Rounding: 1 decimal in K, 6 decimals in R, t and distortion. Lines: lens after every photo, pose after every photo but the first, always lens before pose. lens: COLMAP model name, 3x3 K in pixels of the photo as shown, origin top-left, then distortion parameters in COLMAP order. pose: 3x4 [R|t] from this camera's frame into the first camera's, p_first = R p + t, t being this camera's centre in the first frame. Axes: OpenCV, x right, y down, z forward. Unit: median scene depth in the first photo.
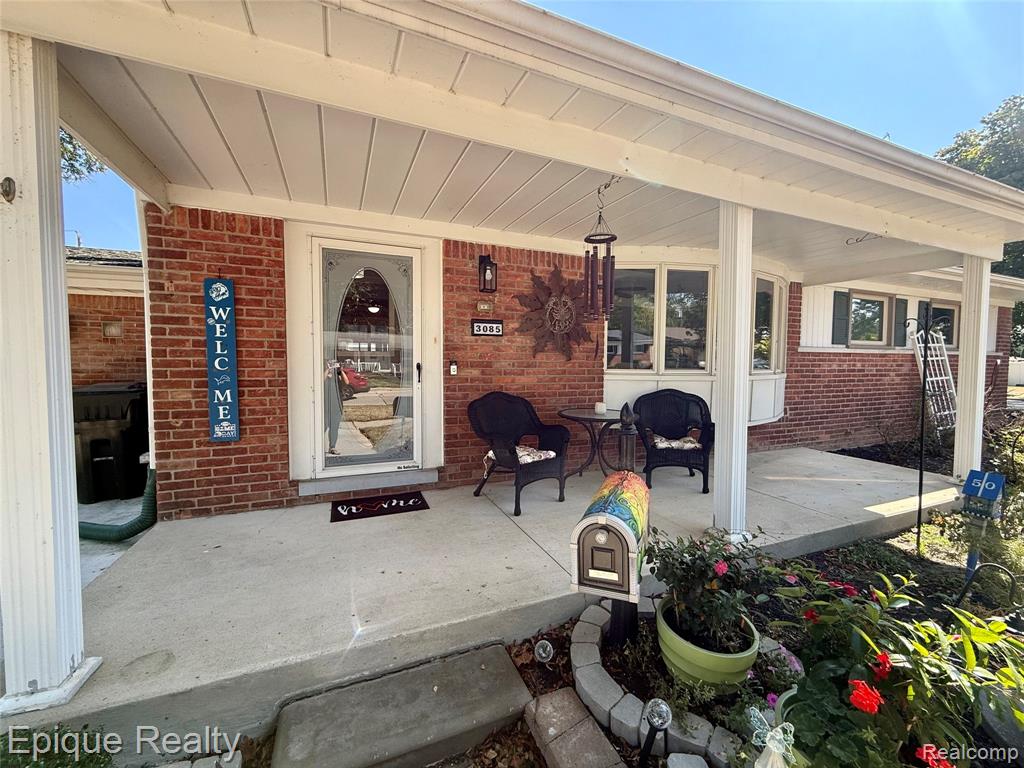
lens RADIAL K [[409.0, 0, 508.7], [0, 409.0, 384.2], [0, 0, 1]] dist [0.000291, -0.000654]
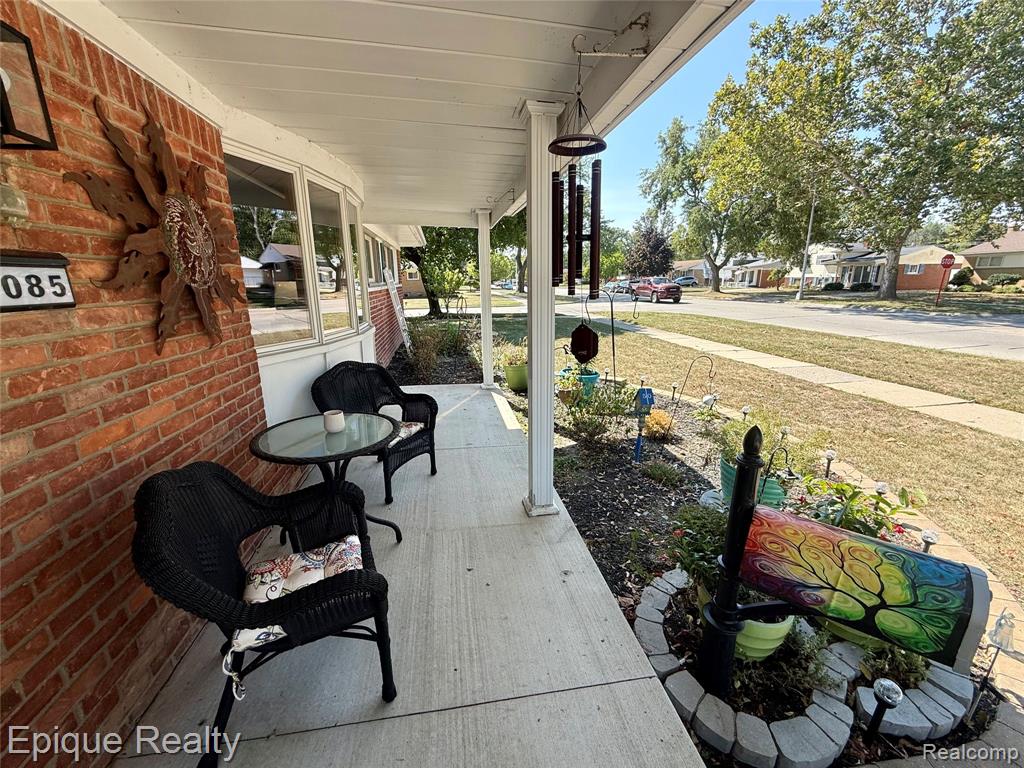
lens RADIAL K [[409.0, 0, 508.7], [0, 409.0, 384.2], [0, 0, 1]] dist [0.000291, -0.000654]
pose [[0.236381, -0.245895, 0.940032, -0.242010], [0.059185, 0.969296, 0.238668, -0.112946], [-0.969856, -0.000781, 0.243676, 0.587087]]
